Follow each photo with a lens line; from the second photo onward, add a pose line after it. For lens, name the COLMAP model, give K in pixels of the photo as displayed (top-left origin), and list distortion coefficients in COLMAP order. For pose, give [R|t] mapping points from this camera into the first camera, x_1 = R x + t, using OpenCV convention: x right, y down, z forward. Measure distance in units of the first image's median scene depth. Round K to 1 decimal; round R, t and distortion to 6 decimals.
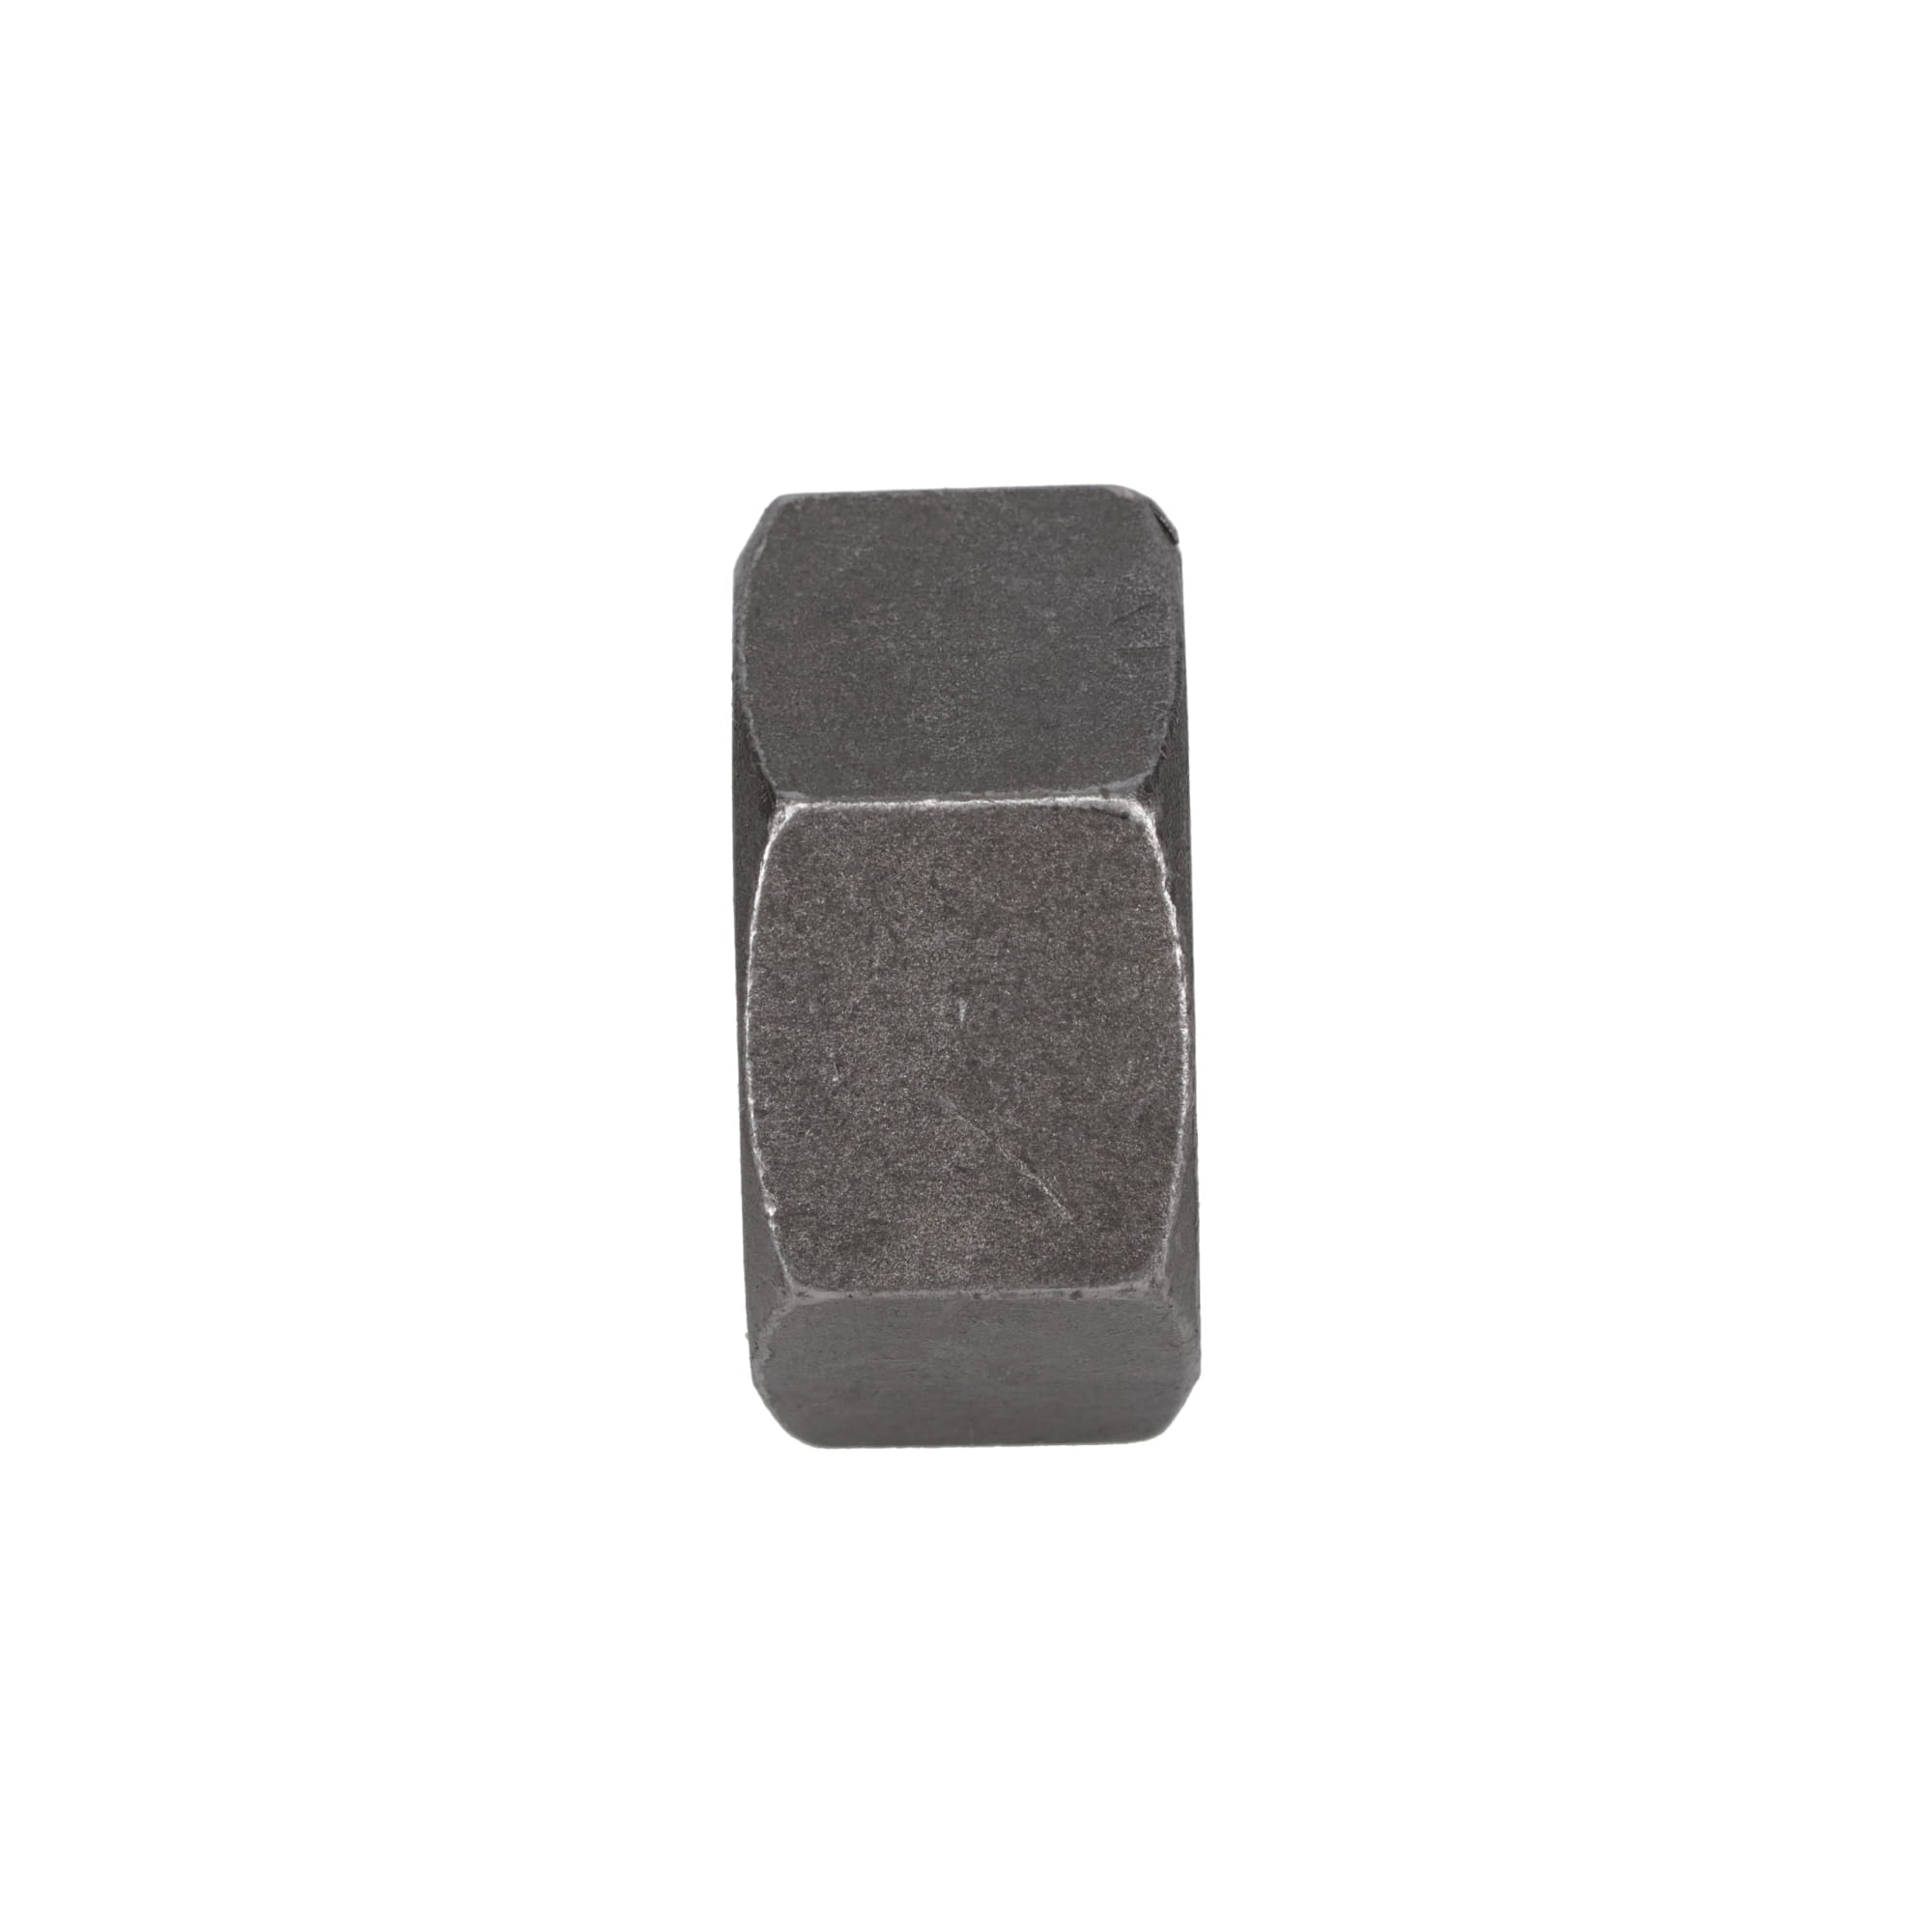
lens RADIAL K [[13511.3, 0, 966.0], [0, 13511.3, 966.0], [0, 0, 1]] dist [0.840879, 5.370231]
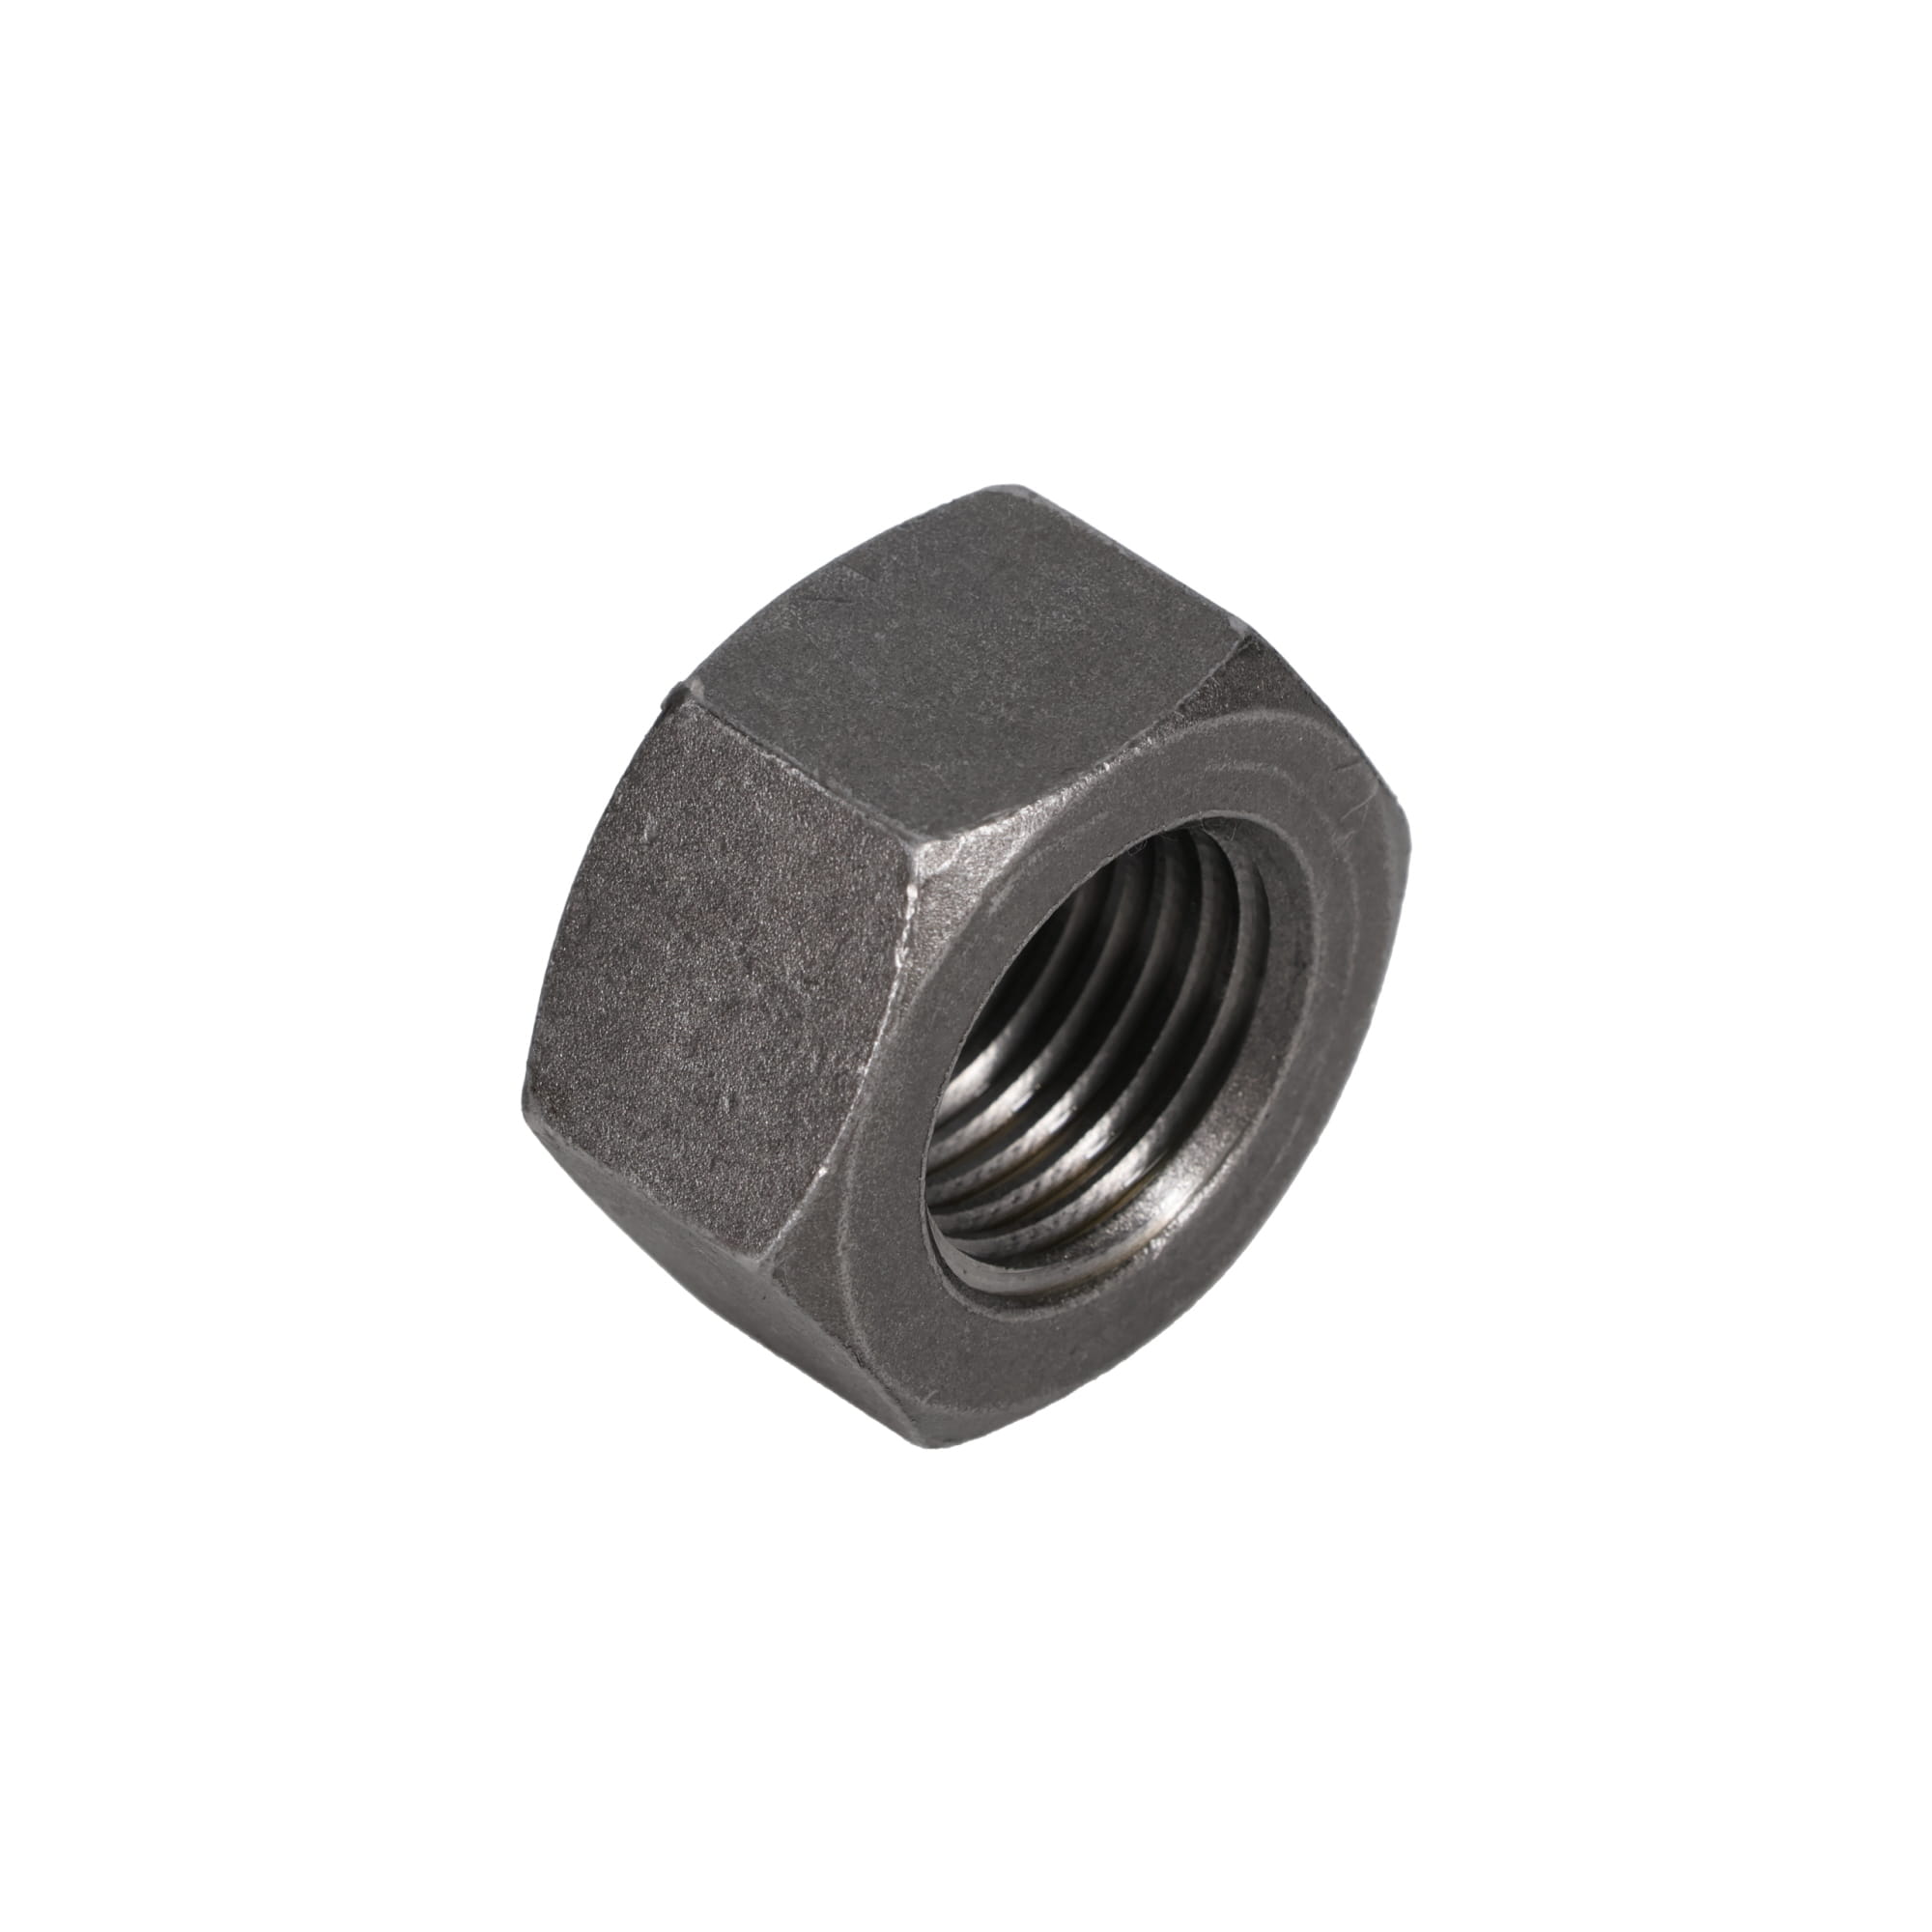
lens RADIAL K [[13511.3, 0, 966.0], [0, 13511.3, 966.0], [0, 0, 1]] dist [0.840879, 5.370231]
pose [[-0.702441, -0.442128, 0.557762, -0.595853], [0.480768, 0.283106, 0.829888, -0.887485], [-0.524822, 0.851102, 0.013696, 1.005604]]
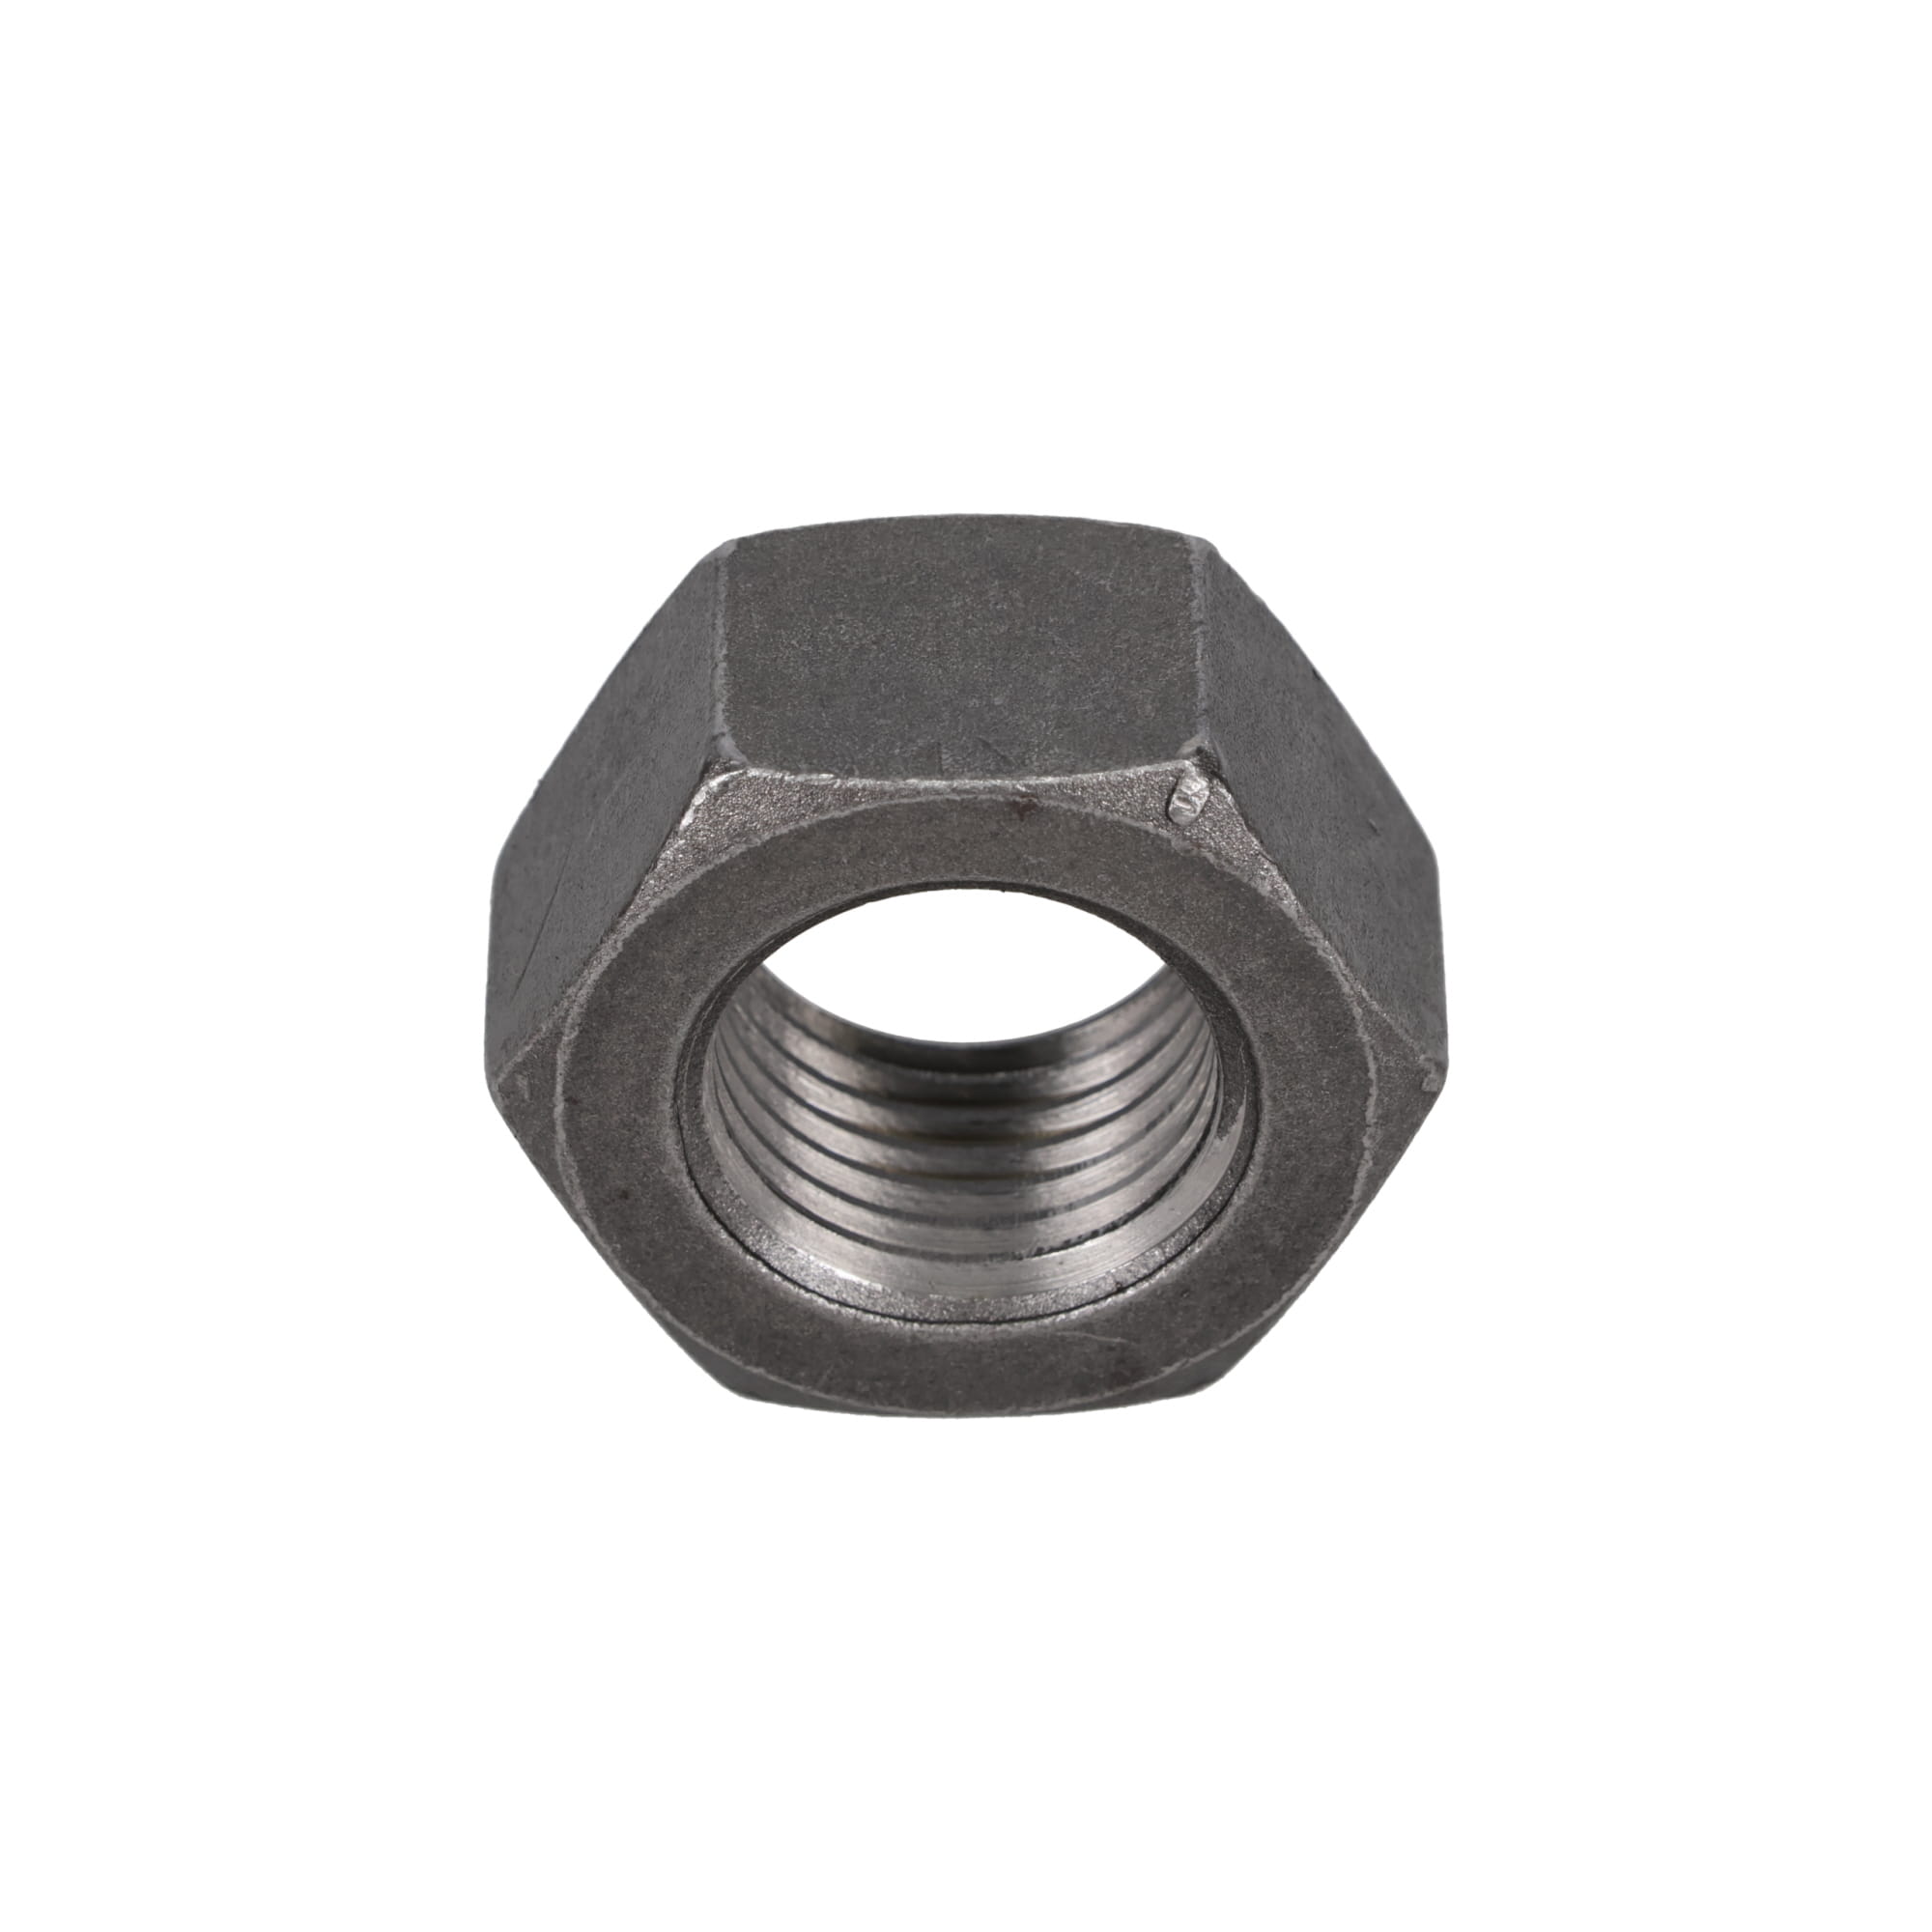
lens RADIAL K [[13511.3, 0, 966.0], [0, 13511.3, 966.0], [0, 0, 1]] dist [0.840879, 5.370231]
pose [[-0.007181, 0.659968, -0.751259, 0.779124], [-0.635844, 0.576826, 0.512809, -0.531711], [0.771784, 0.481366, 0.415495, 0.589187]]
